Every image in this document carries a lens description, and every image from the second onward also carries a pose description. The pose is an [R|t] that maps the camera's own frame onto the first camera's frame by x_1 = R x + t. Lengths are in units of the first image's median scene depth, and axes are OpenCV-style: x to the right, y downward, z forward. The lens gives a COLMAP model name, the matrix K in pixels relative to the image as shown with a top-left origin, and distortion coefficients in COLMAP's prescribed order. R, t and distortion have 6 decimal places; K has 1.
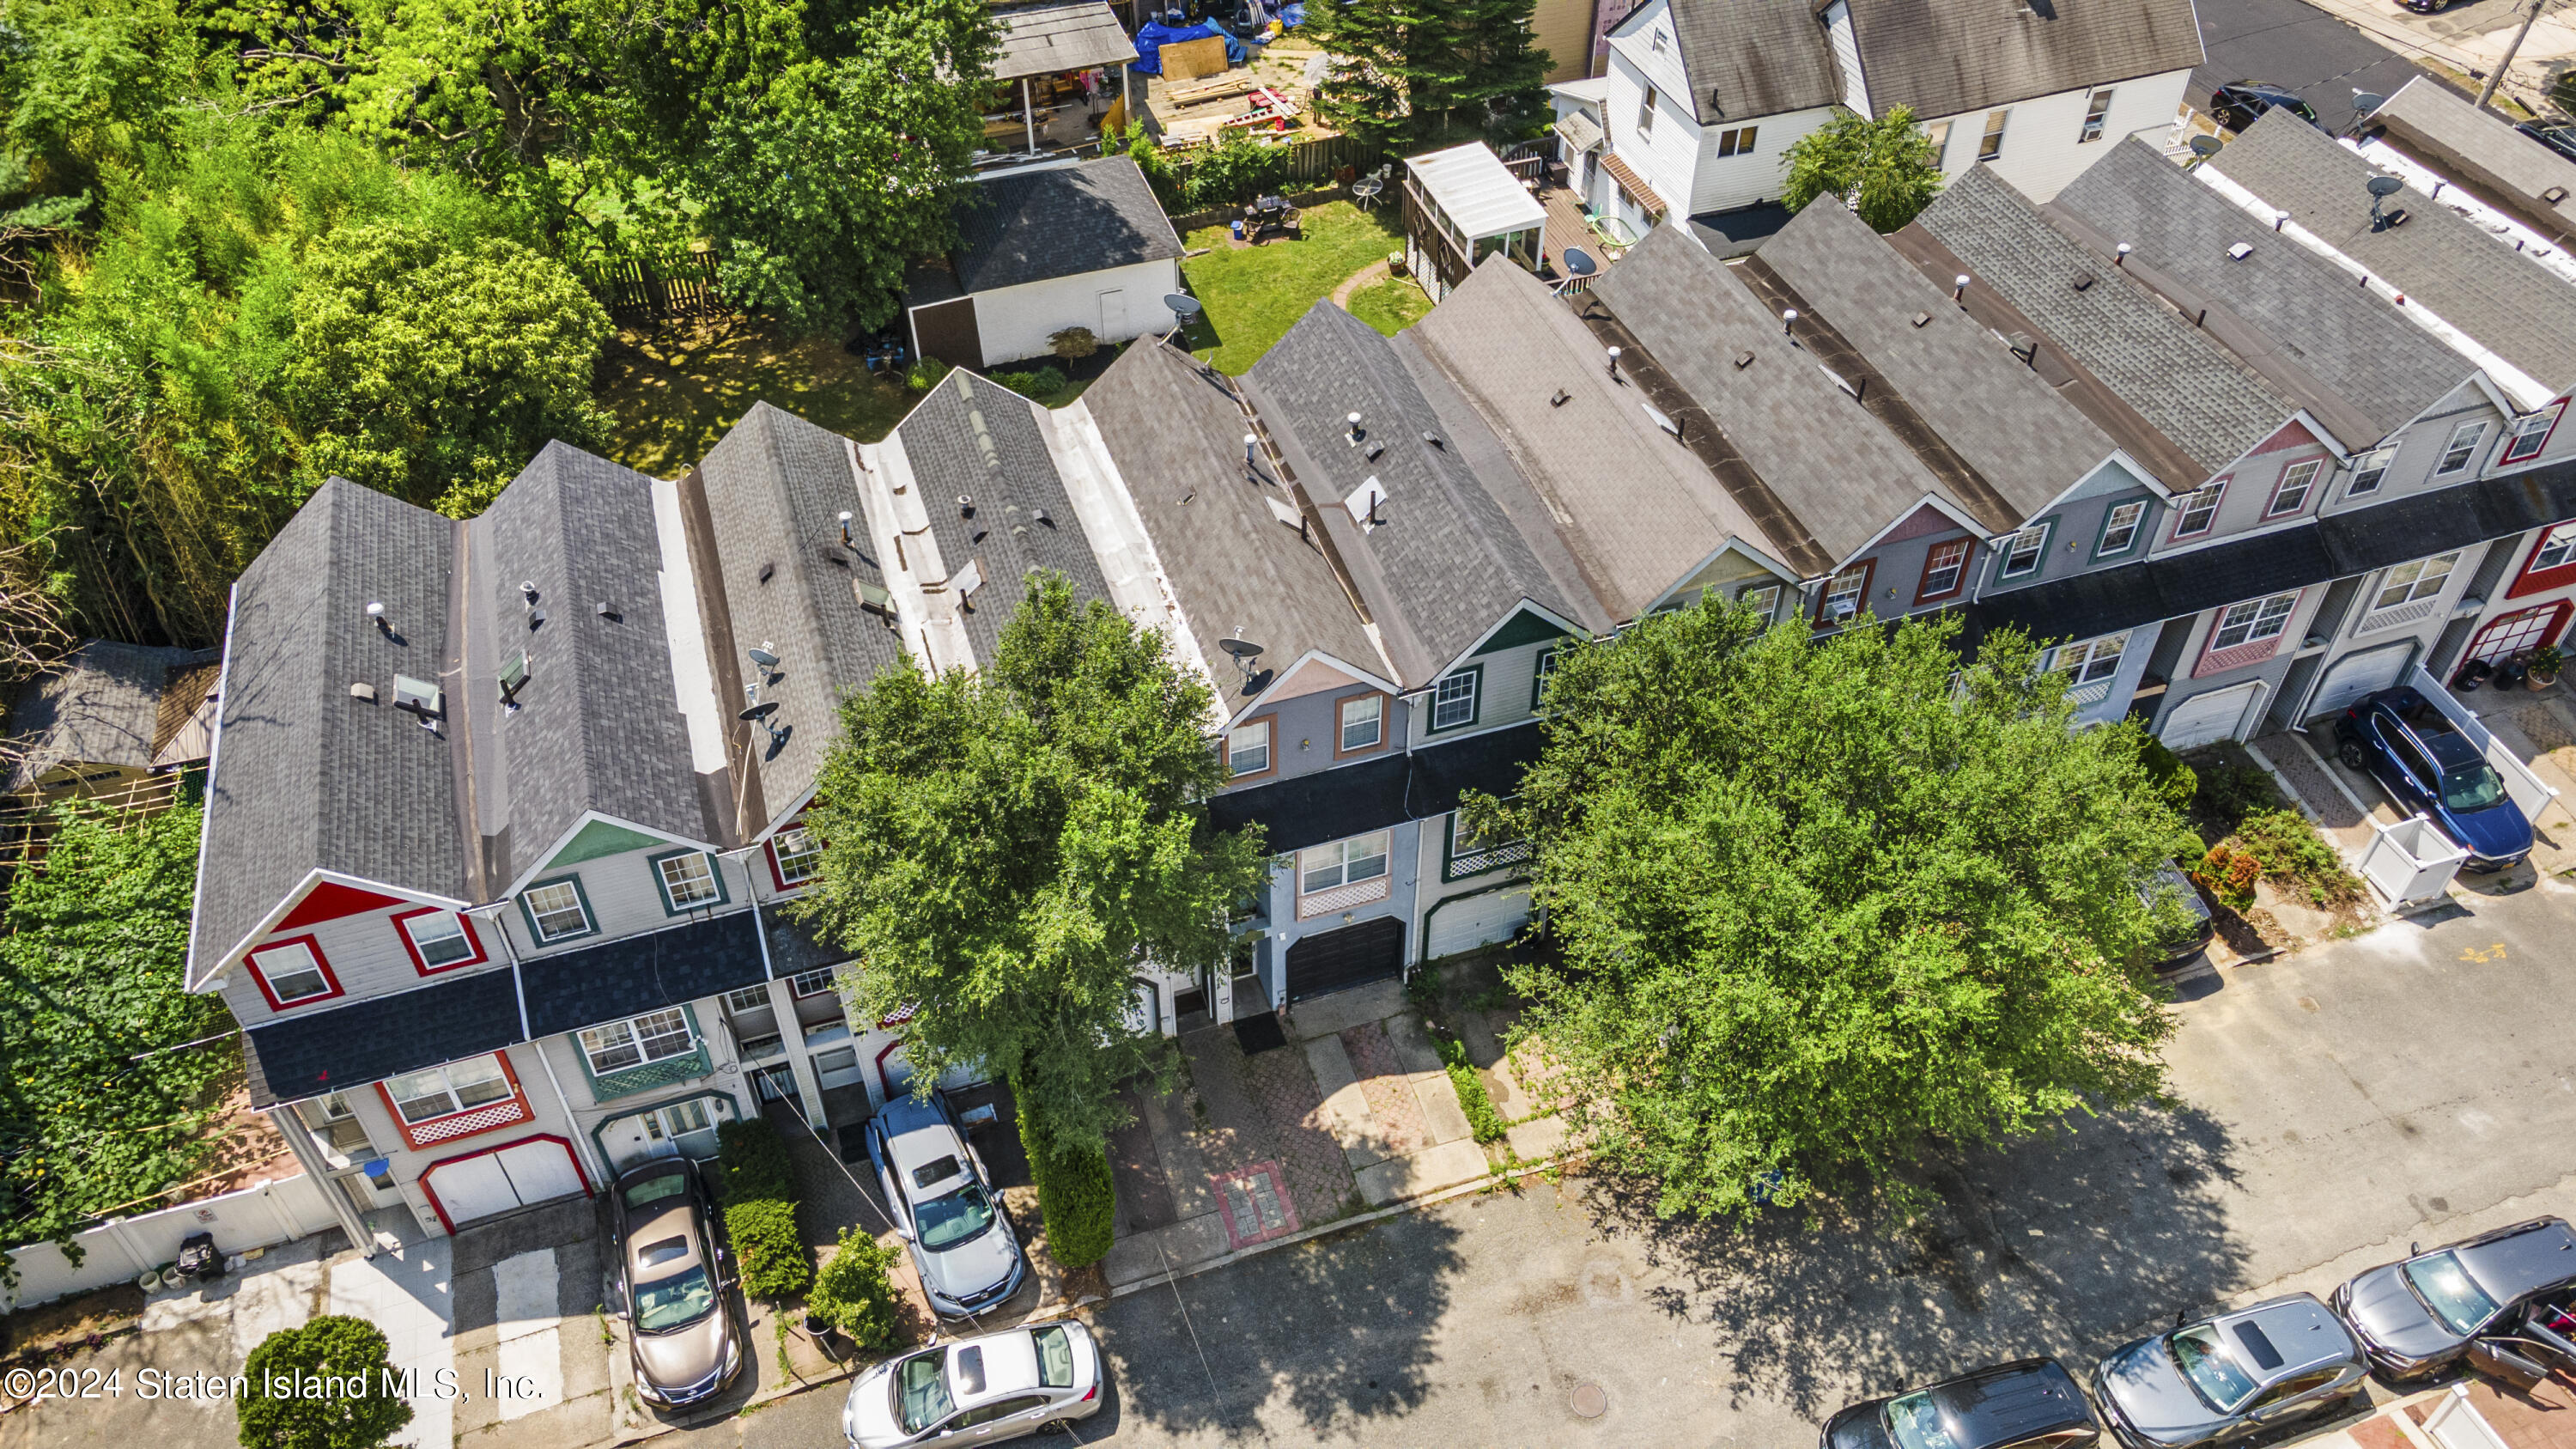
lens RADIAL K [[1884.6, 0, 1272.5], [0, 1884.6, 714.7], [0, 0, 1]] dist [0.023494, 0.036421]
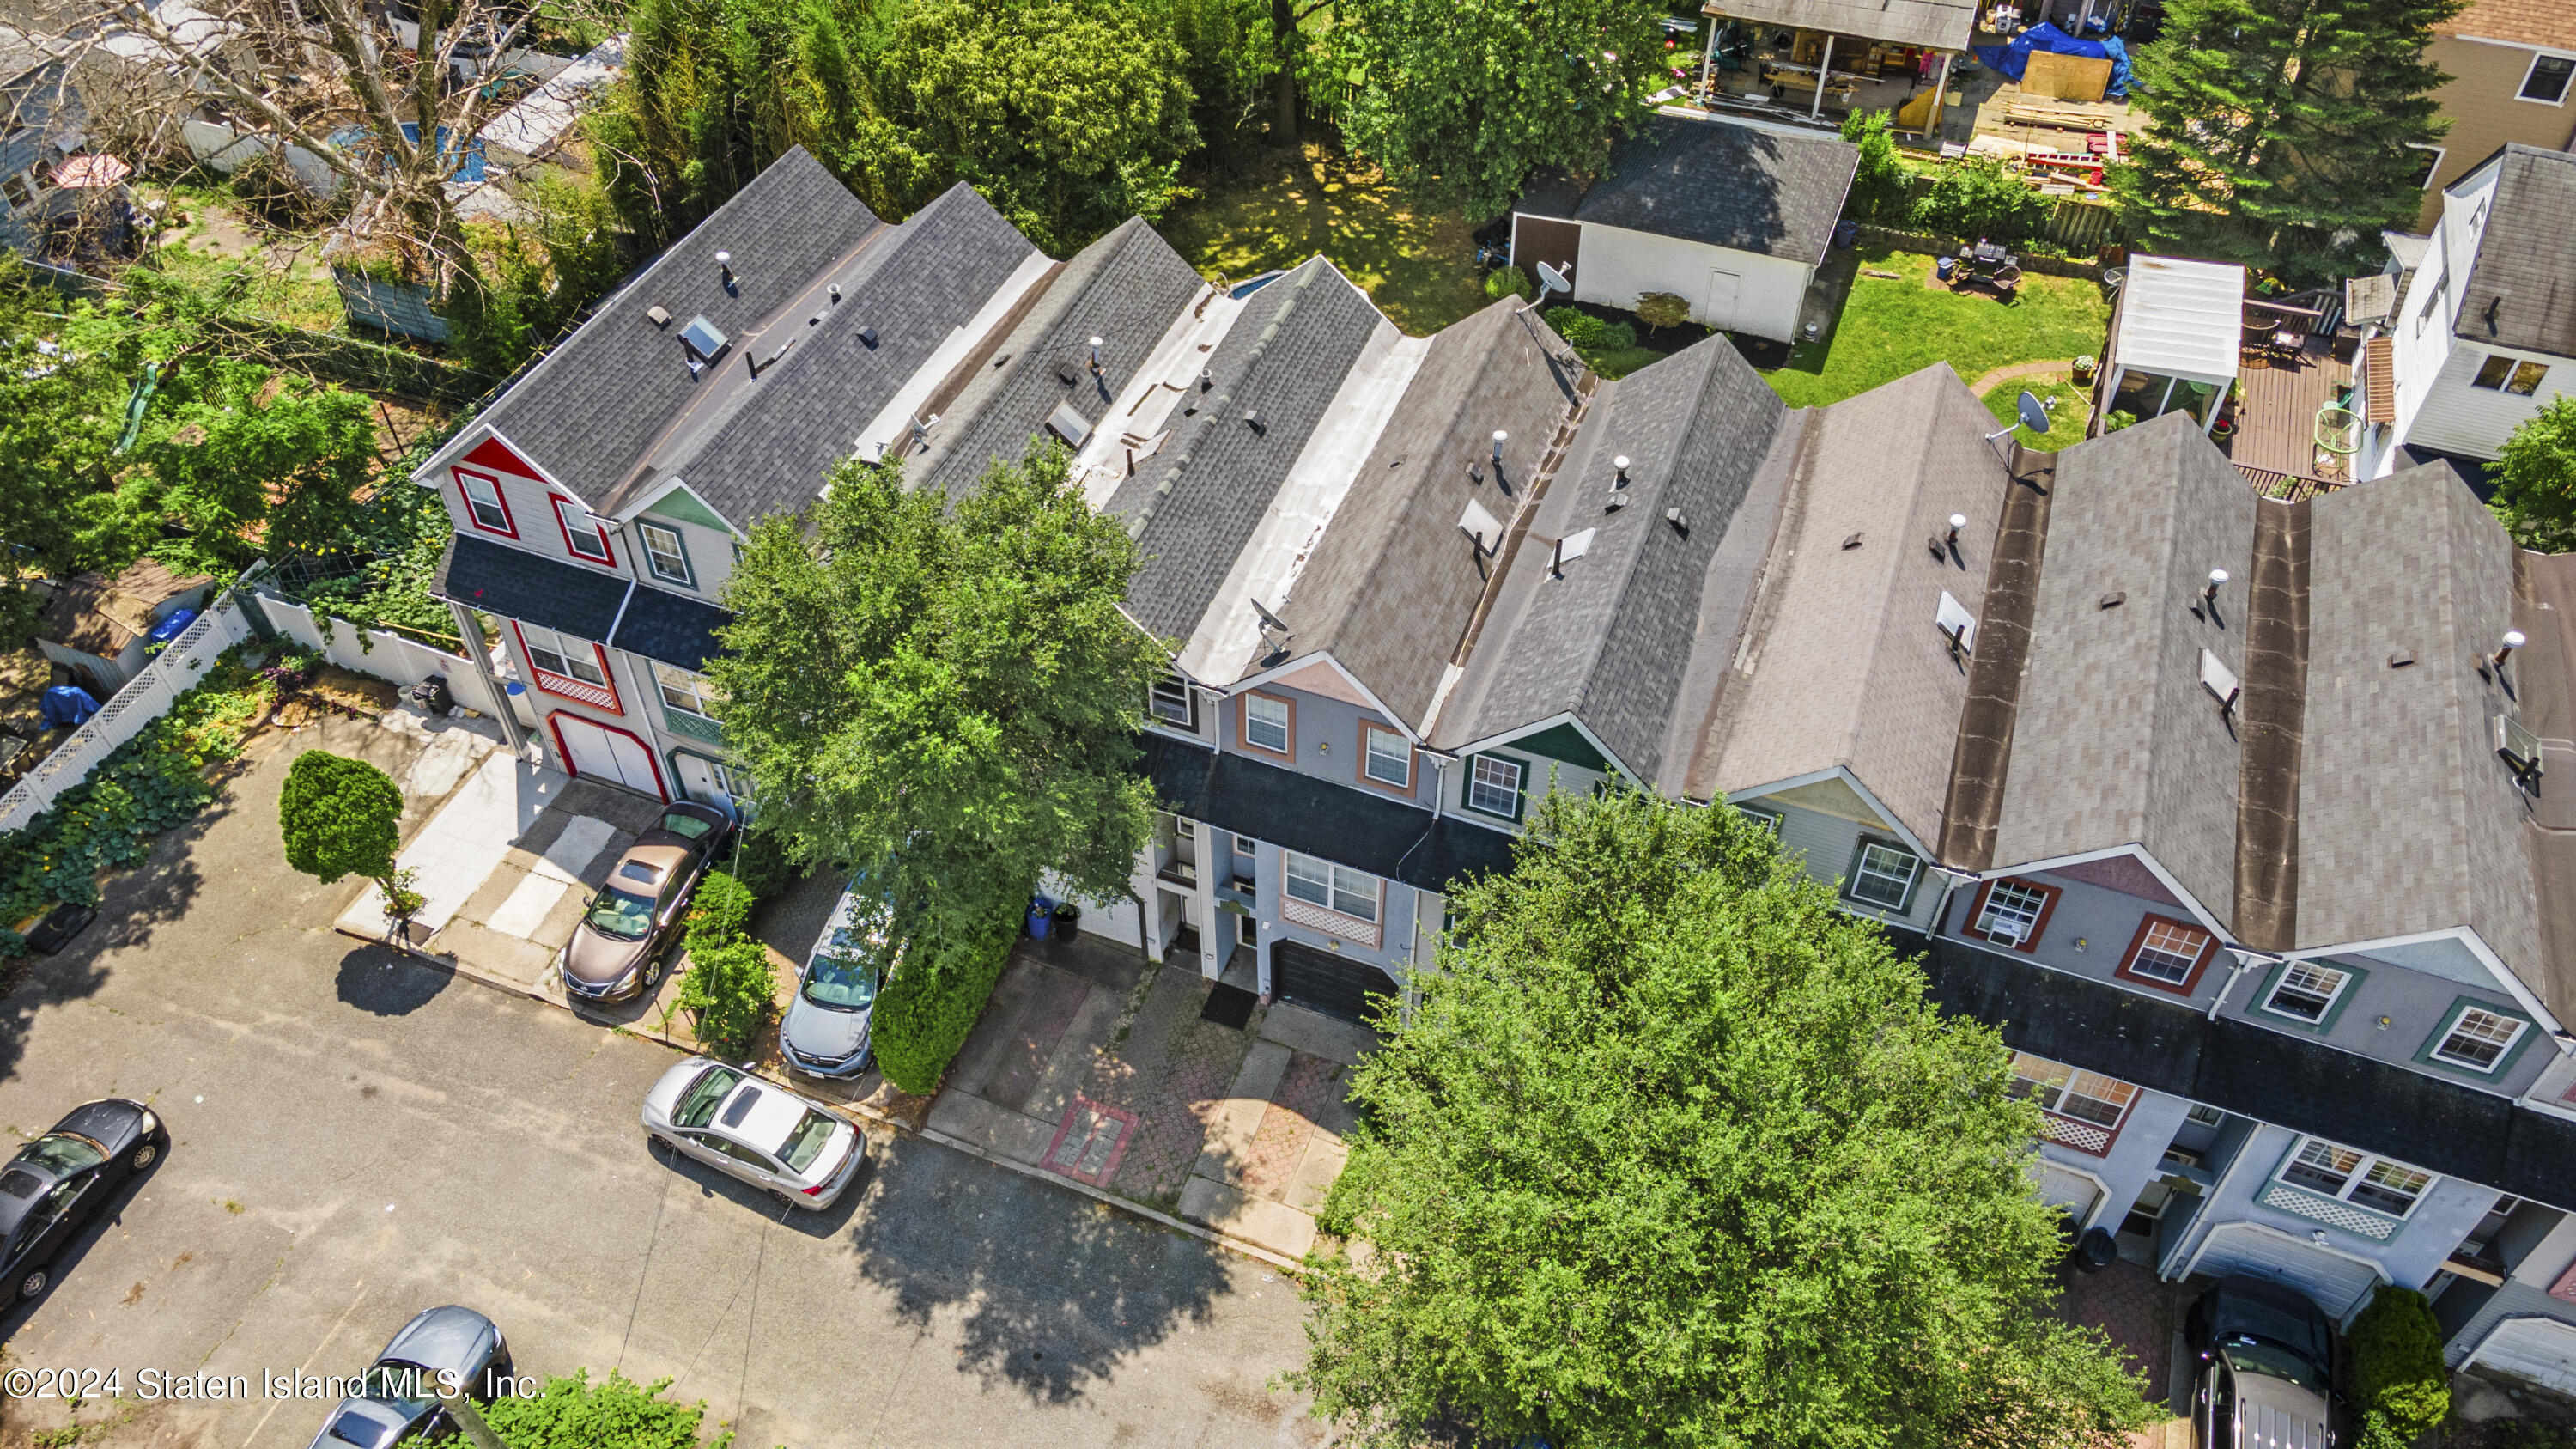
lens RADIAL K [[1884.6, 0, 1272.5], [0, 1884.6, 714.7], [0, 0, 1]] dist [0.023494, 0.036421]
pose [[0.767664, 0.459920, -0.446280, 0.384956], [-0.438560, 0.884800, 0.157459, -0.127081], [0.467287, 0.074845, 0.880932, 0.164419]]
